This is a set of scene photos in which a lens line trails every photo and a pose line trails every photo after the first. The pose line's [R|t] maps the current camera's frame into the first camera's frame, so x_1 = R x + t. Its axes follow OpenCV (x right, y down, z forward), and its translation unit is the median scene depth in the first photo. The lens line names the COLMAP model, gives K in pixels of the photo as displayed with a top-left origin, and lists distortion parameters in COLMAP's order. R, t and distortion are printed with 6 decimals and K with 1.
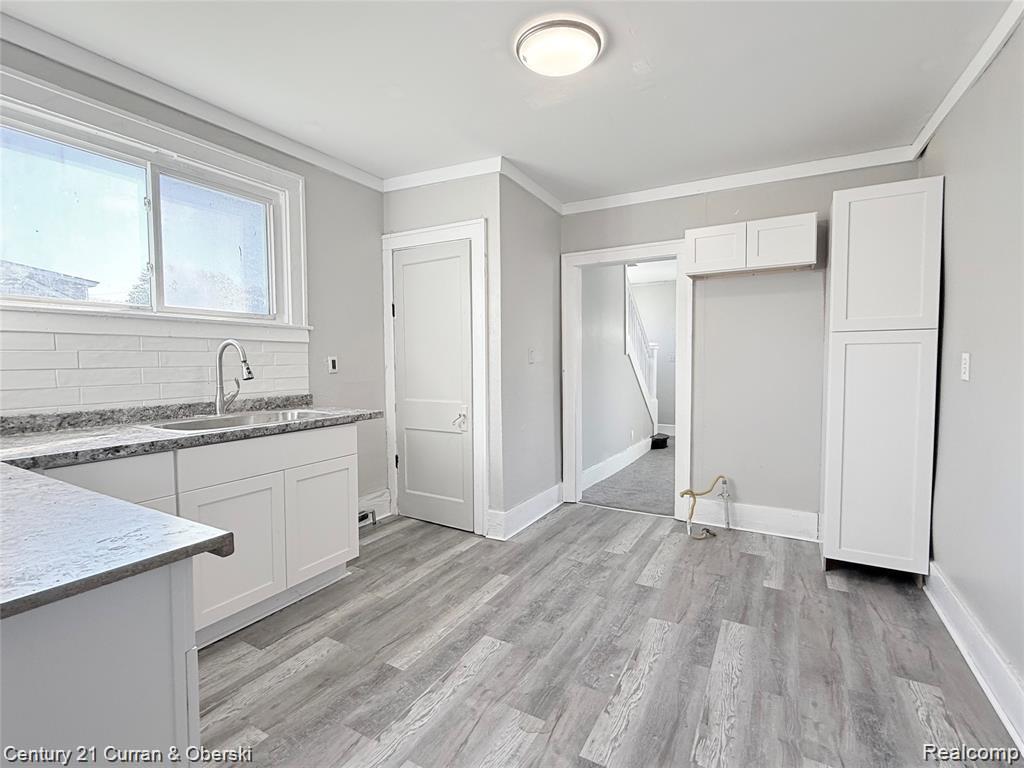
lens RADIAL K [[480.0, 0, 511.2], [0, 480.0, 383.4], [0, 0, 1]] dist [-0.002257, 0.001624]
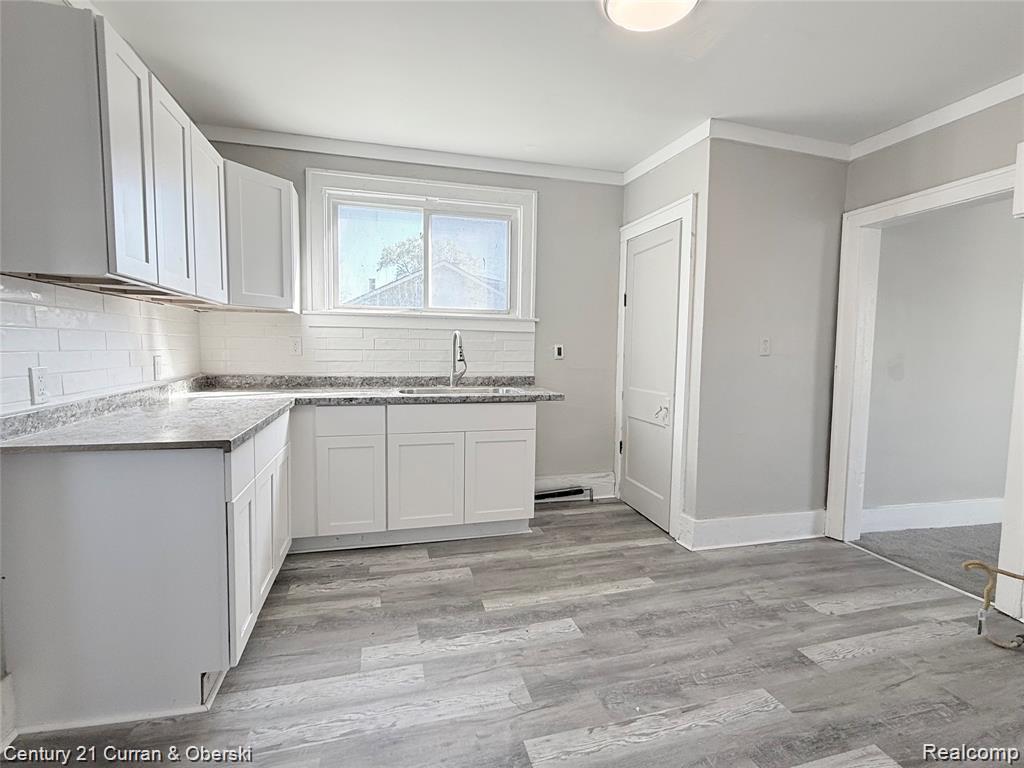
lens RADIAL K [[480.0, 0, 513.9], [0, 480.0, 382.3], [0, 0, 1]] dist [-0.002257, 0.001624]
pose [[0.713154, 0.065708, -0.697921, 0.409854], [-0.052209, 0.997811, 0.040593, -0.008811], [0.699061, 0.007489, 0.715023, 0.135750]]
